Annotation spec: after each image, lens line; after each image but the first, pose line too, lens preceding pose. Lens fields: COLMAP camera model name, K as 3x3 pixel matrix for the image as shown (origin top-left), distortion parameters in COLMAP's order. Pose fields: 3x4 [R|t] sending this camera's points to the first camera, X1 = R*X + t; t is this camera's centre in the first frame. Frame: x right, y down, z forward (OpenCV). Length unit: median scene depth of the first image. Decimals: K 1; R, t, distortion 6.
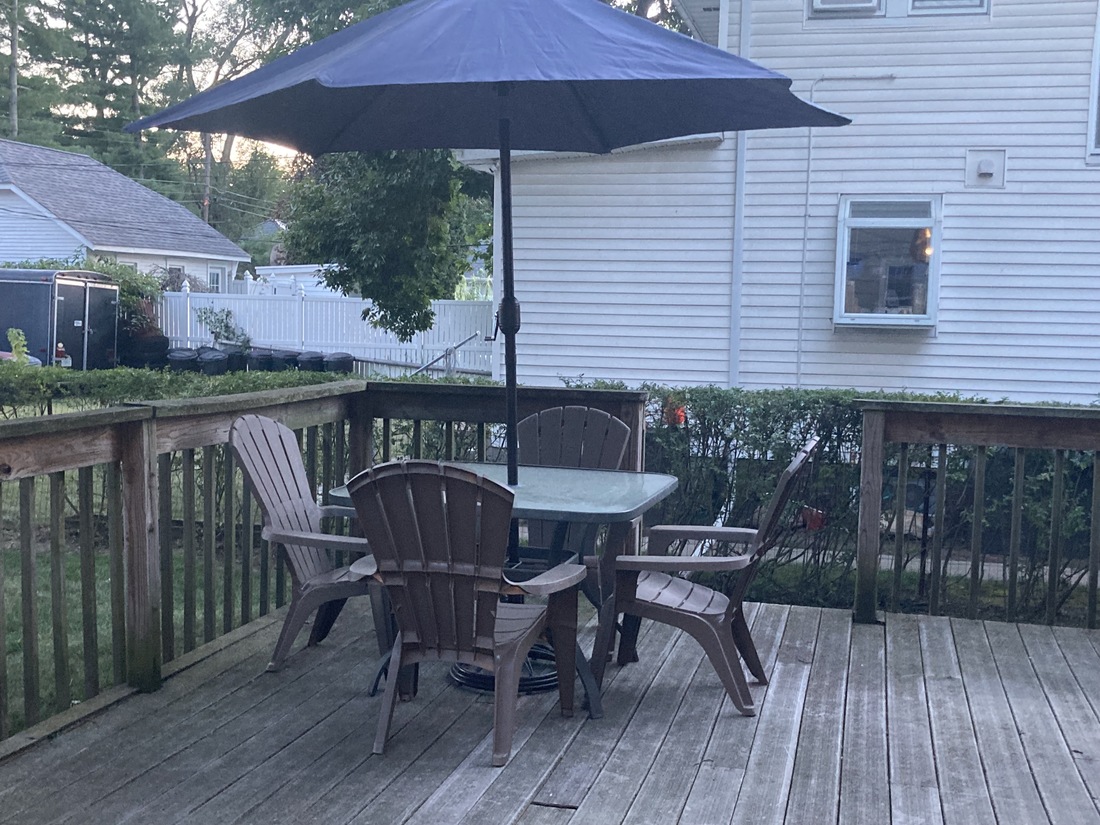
lens RADIAL K [[1319.9, 0, 551.7], [0, 1319.9, 404.5], [0, 0, 1]] dist [0.018369, 0.000000]
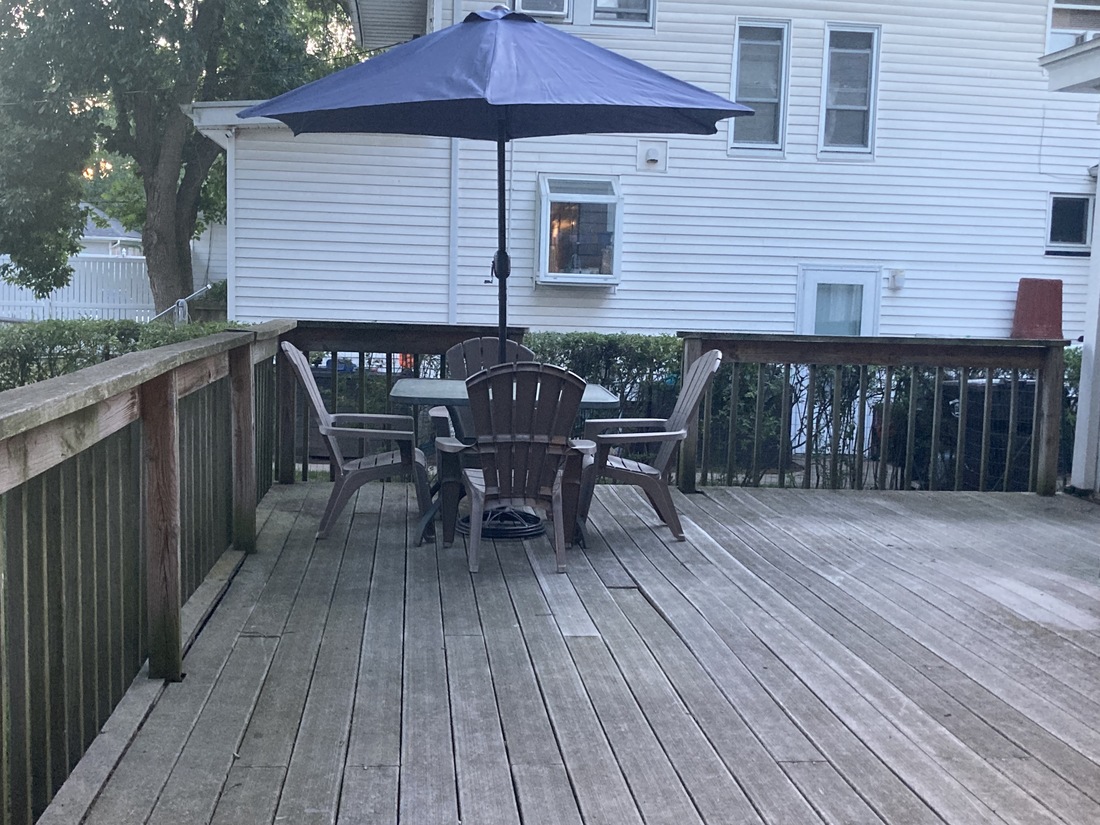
lens RADIAL K [[1319.9, 0, 547.7], [0, 1319.9, 421.0], [0, 0, 1]] dist [0.018369, 0.000000]
pose [[0.938126, -0.025752, 0.345336, -0.192319], [0.012339, 0.999084, 0.040983, 0.015838], [-0.346075, -0.034186, 0.937584, -0.124092]]
